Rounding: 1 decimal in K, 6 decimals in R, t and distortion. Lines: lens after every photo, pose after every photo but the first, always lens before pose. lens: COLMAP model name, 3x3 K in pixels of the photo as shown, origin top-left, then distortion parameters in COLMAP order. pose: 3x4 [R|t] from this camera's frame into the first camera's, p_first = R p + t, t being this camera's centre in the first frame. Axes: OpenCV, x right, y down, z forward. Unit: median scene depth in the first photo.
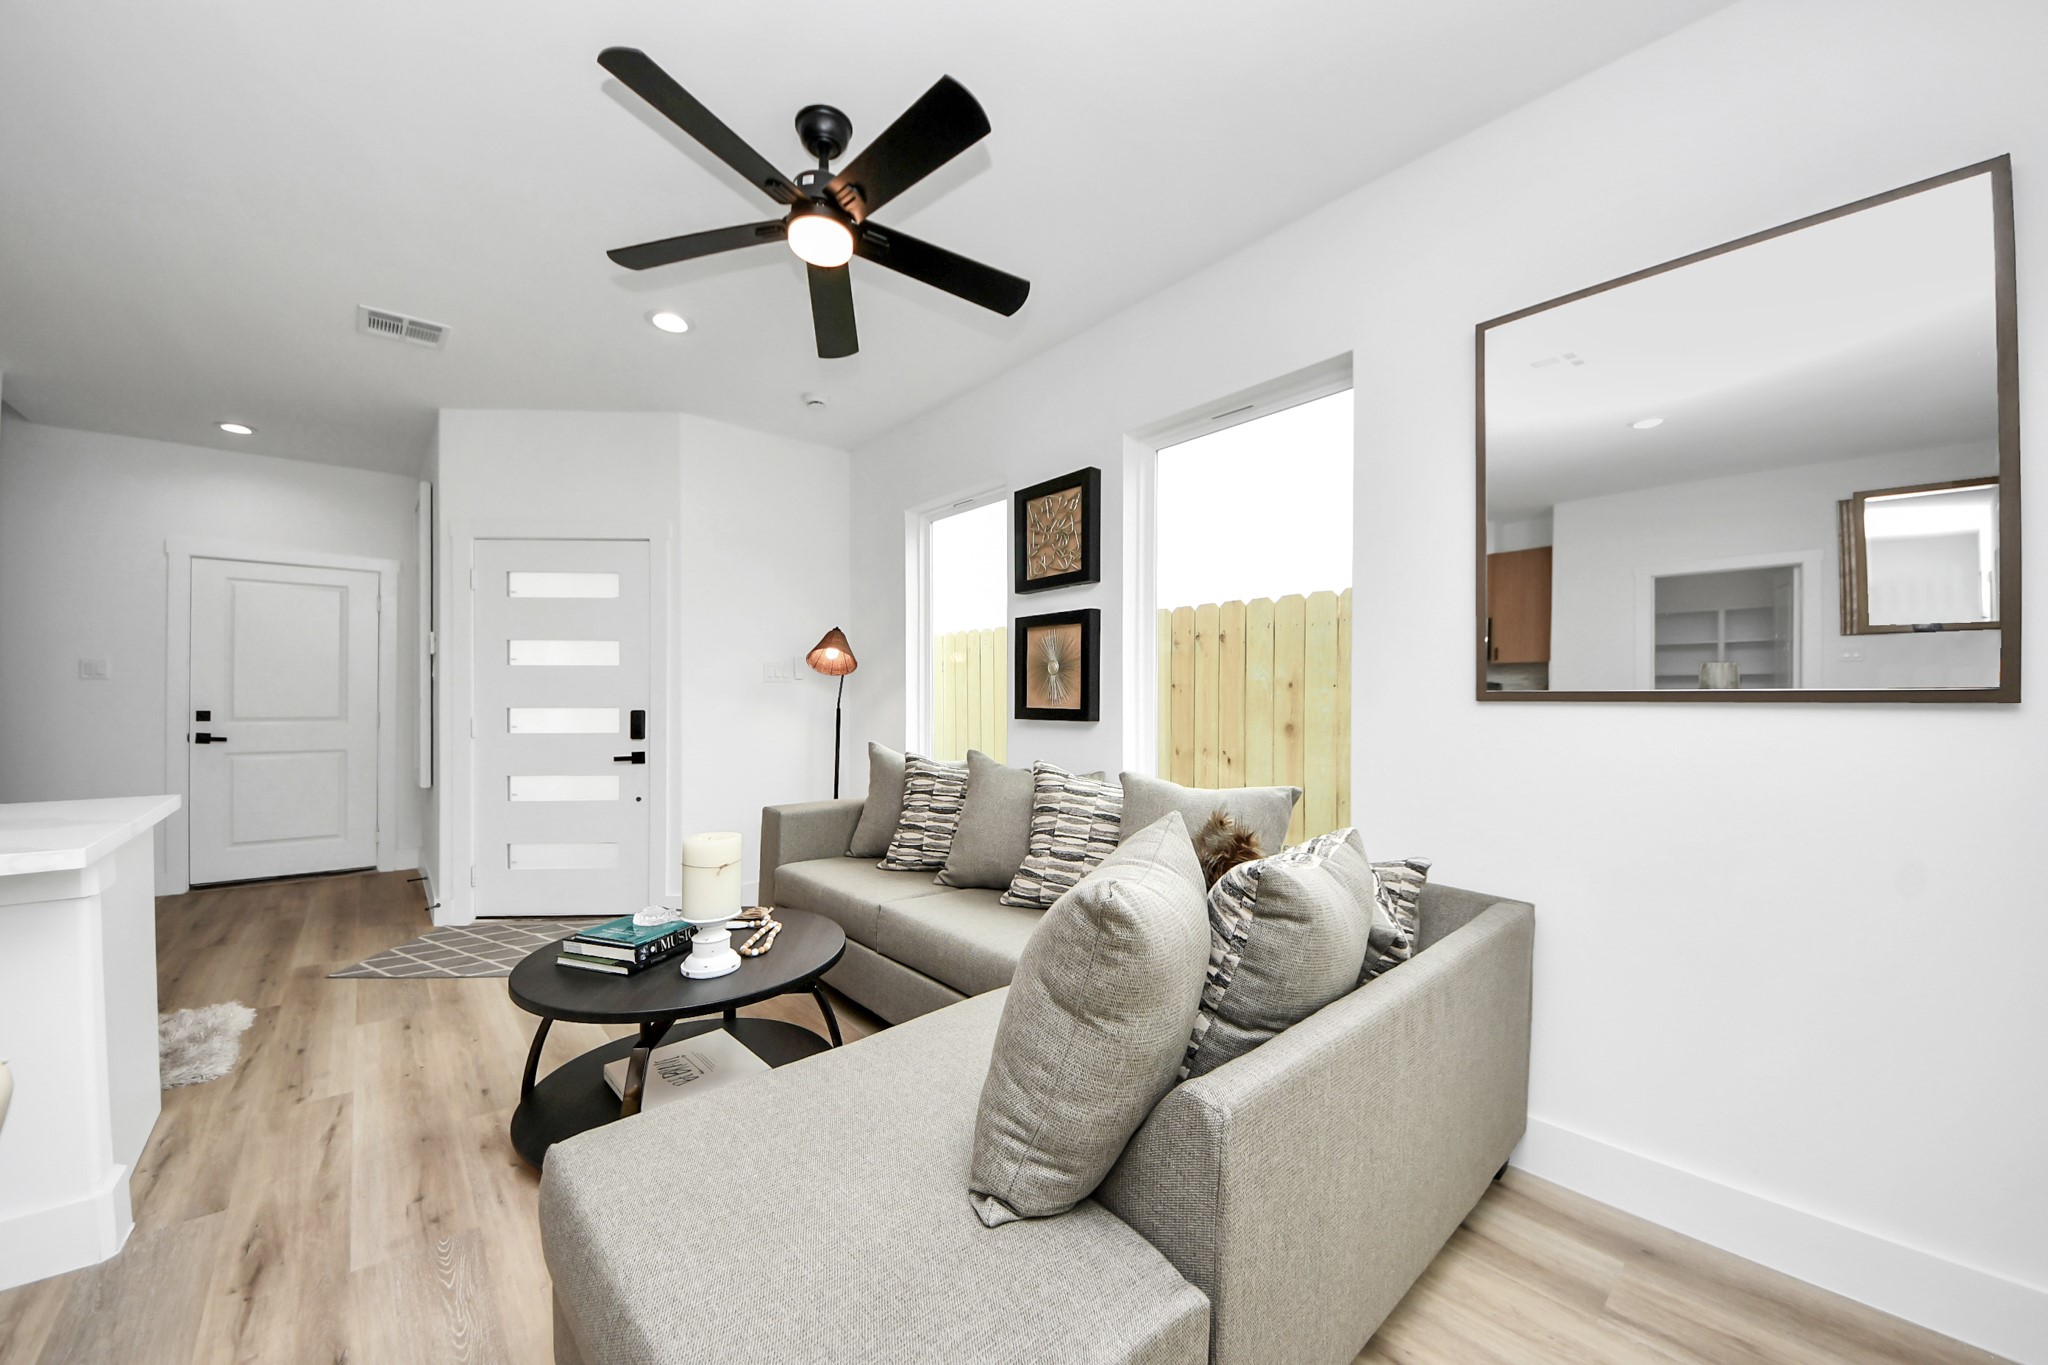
lens RADIAL K [[740.3, 0, 1004.4], [0, 740.3, 686.5], [0, 0, 1]] dist [0.003290, -0.008002]
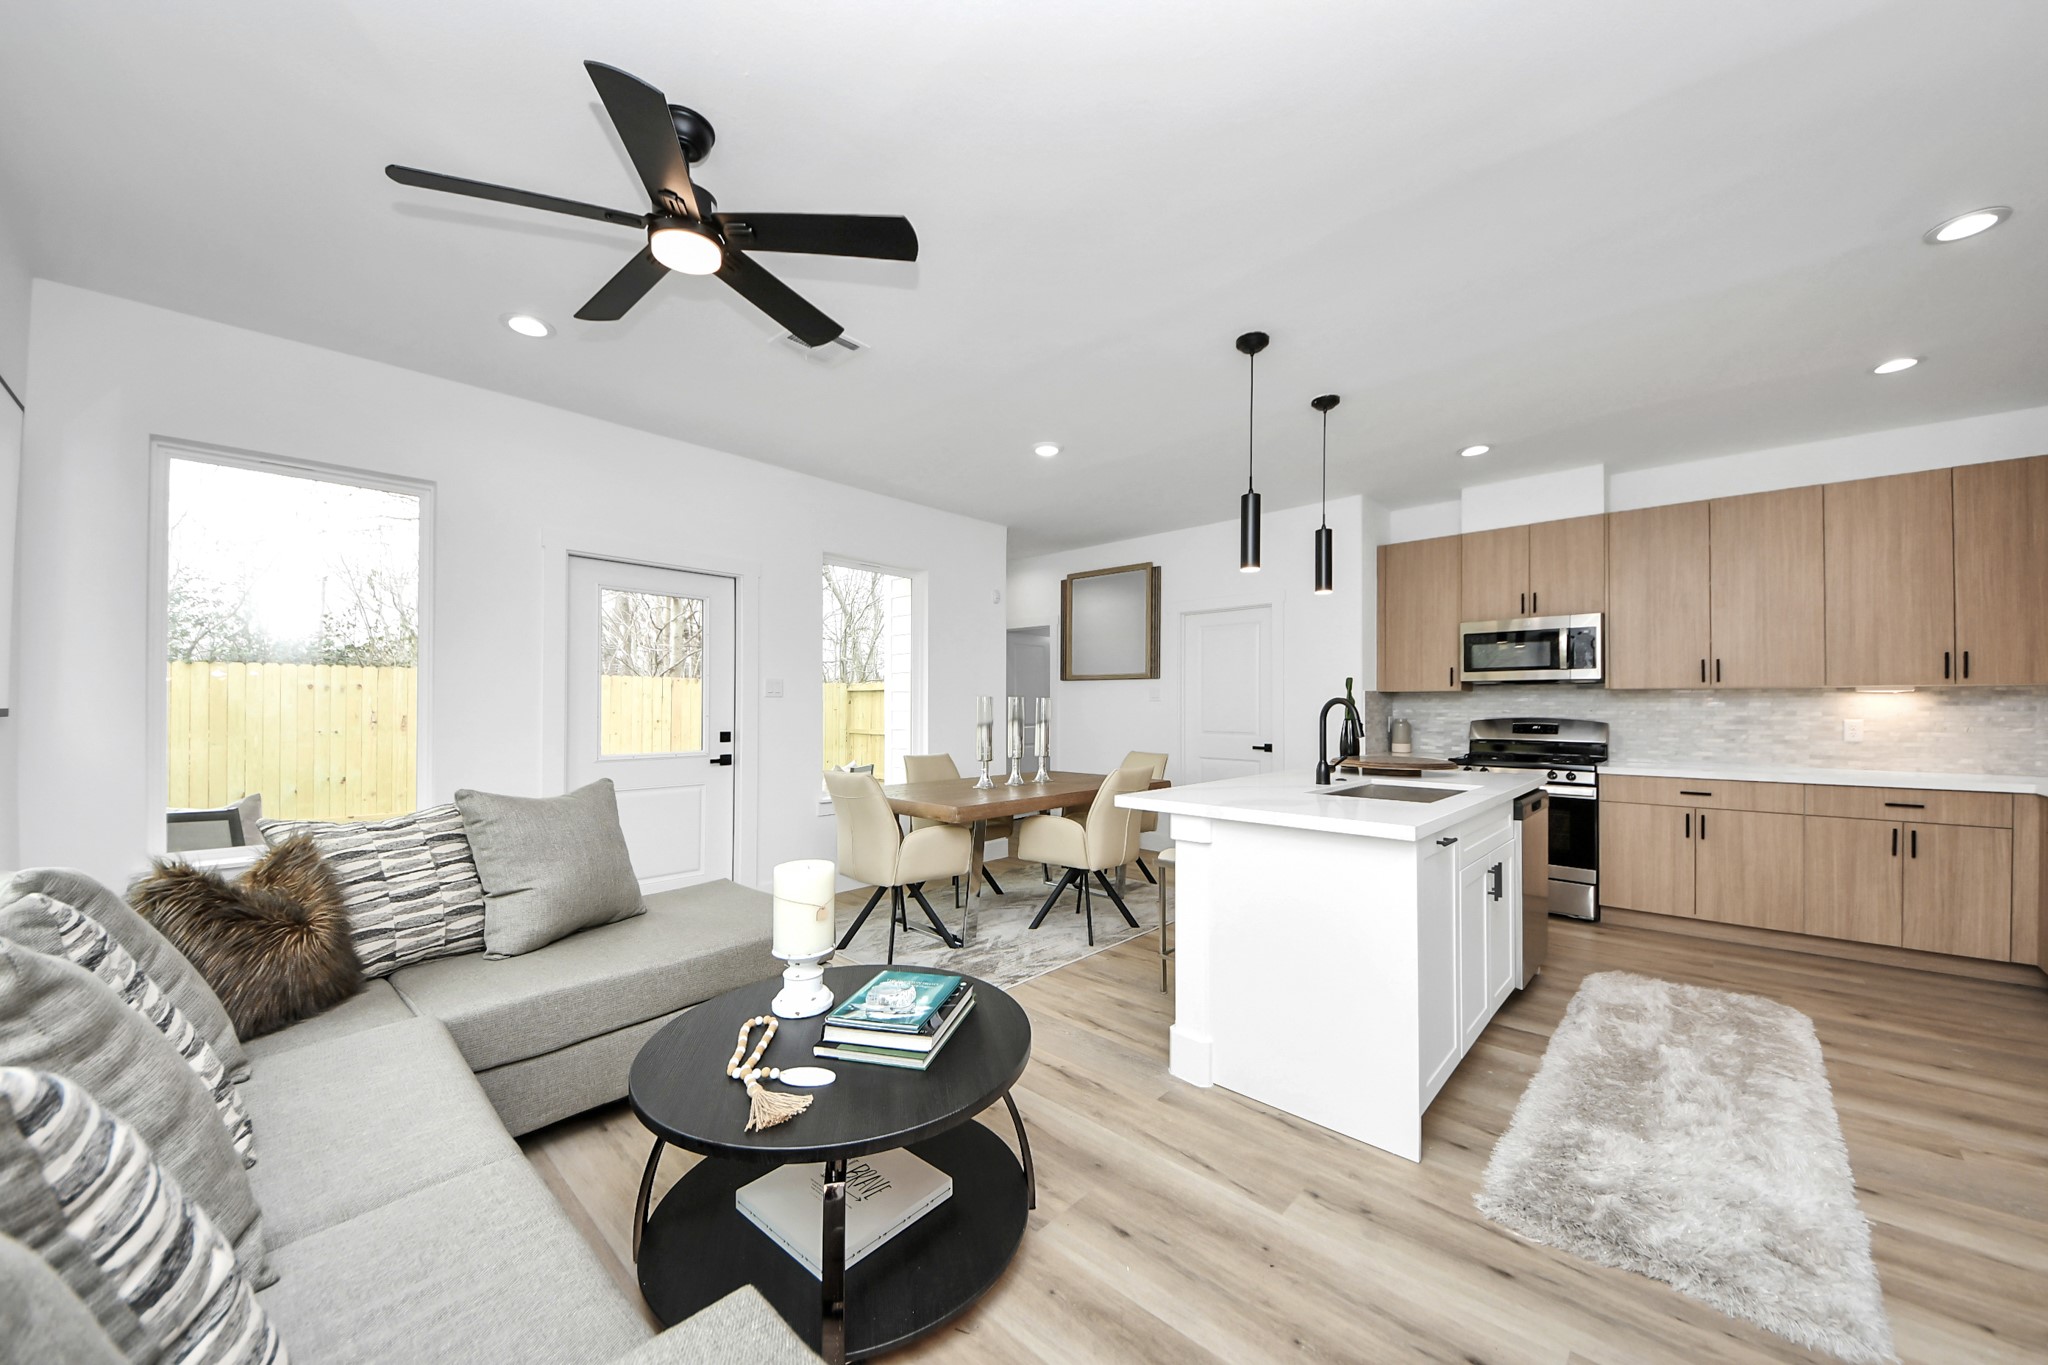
lens RADIAL K [[740.3, 0, 1021.8], [0, 740.3, 698.1], [0, 0, 1]] dist [0.003290, -0.008002]
pose [[-0.994977, -0.003194, -0.100051, -0.336496], [-0.001371, 0.999832, -0.018288, 0.003463], [0.100093, -0.018059, -0.994814, 1.148508]]
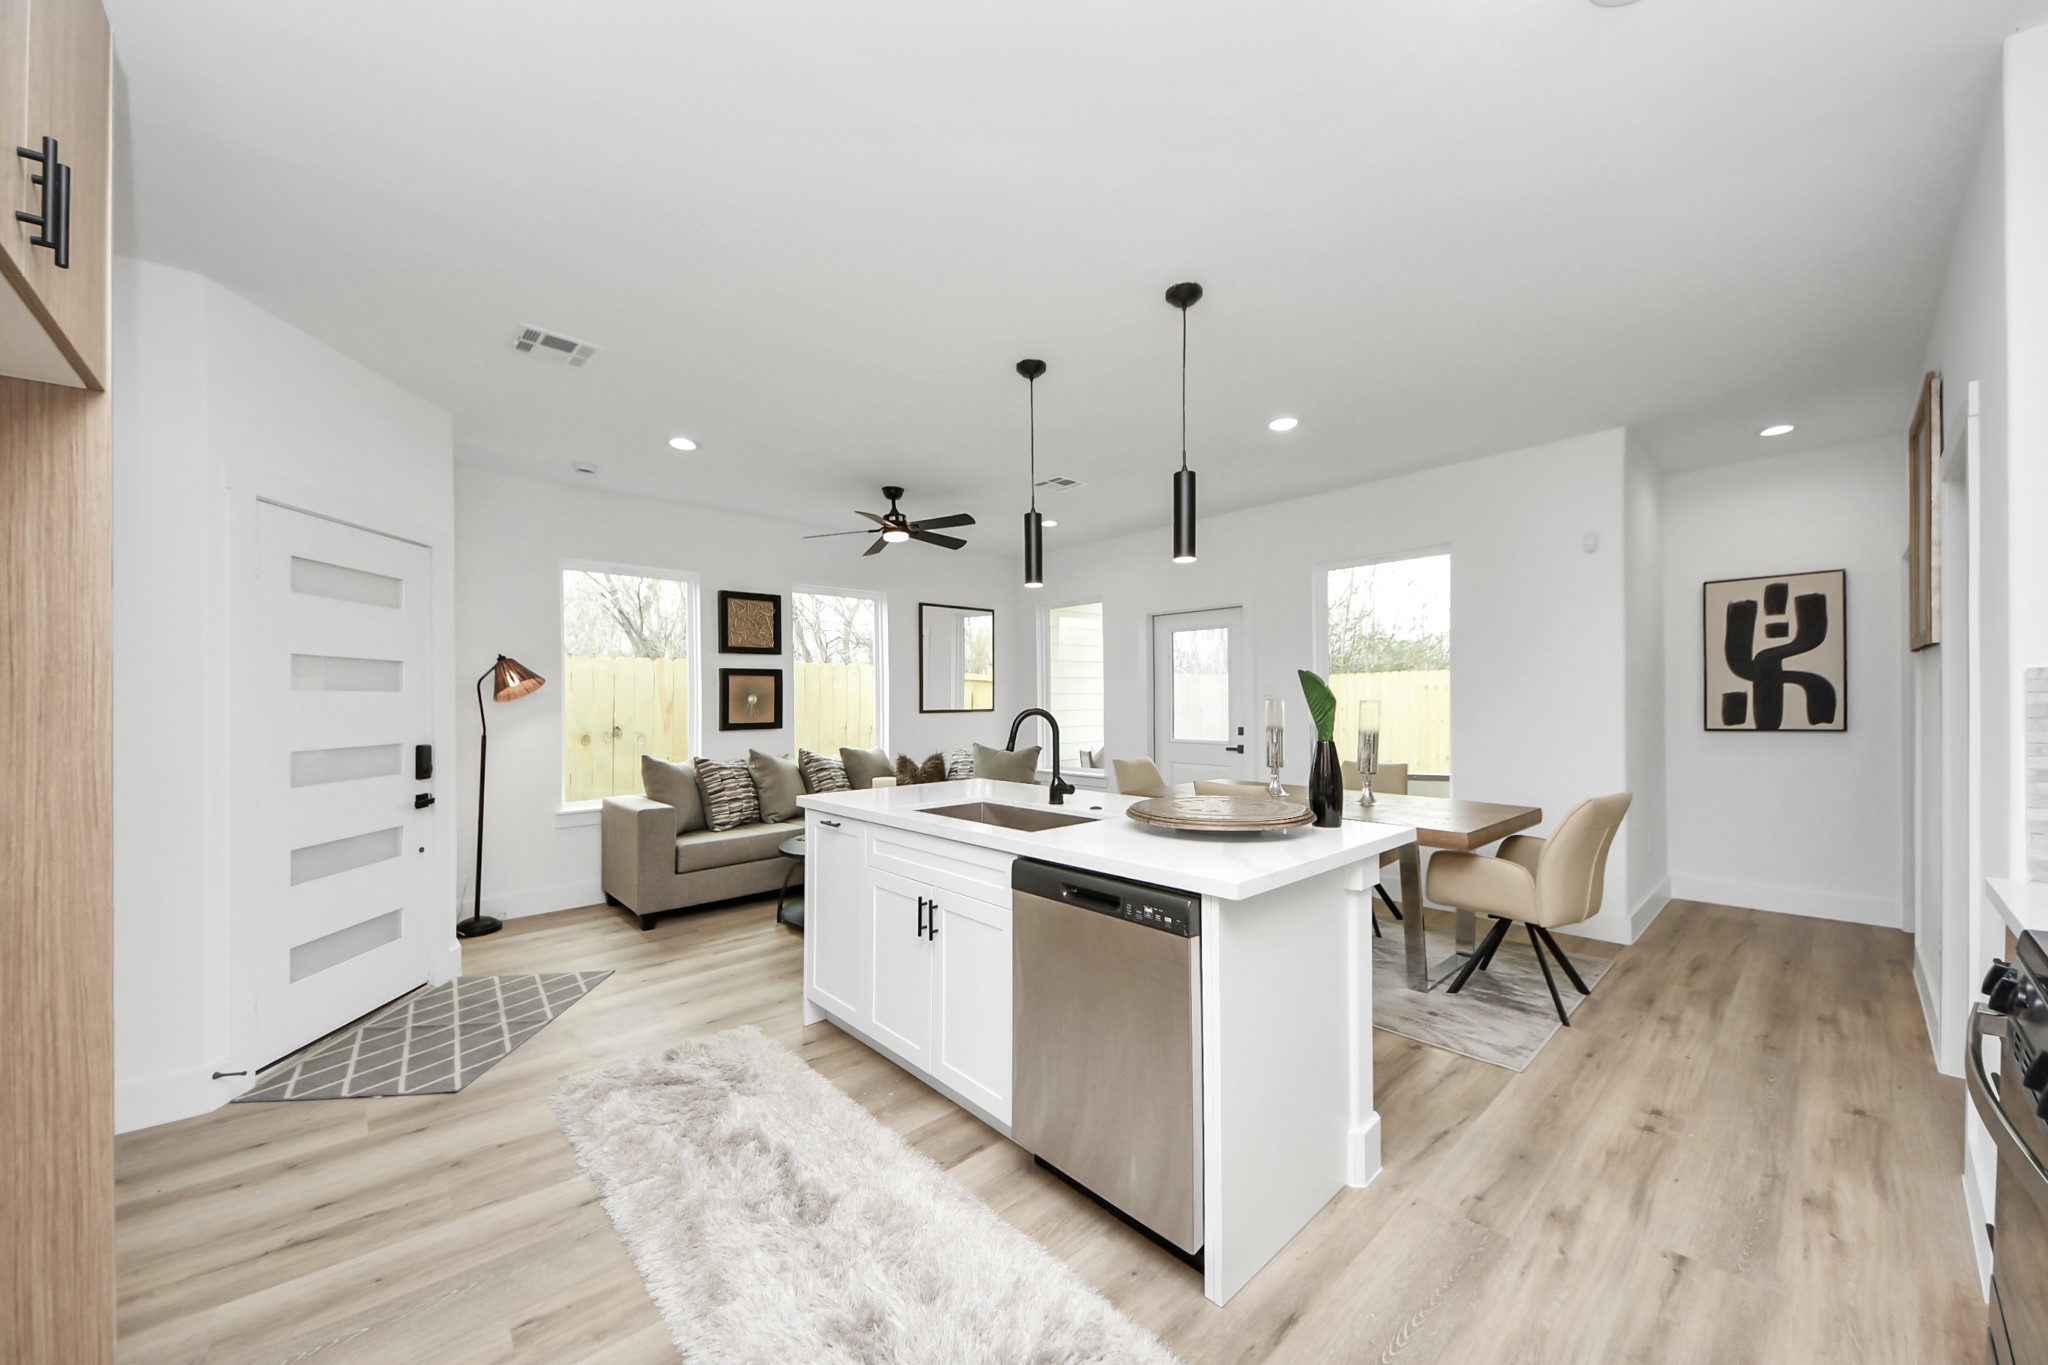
lens RADIAL K [[740.3, 0, 1043.7], [0, 740.3, 701.5], [0, 0, 1]] dist [0.003290, -0.008002]
pose [[-0.041564, -0.002079, 0.999134, -1.564933], [0.002467, 0.999995, 0.002184, -0.021699], [-0.999133, 0.002556, -0.041559, 0.357909]]
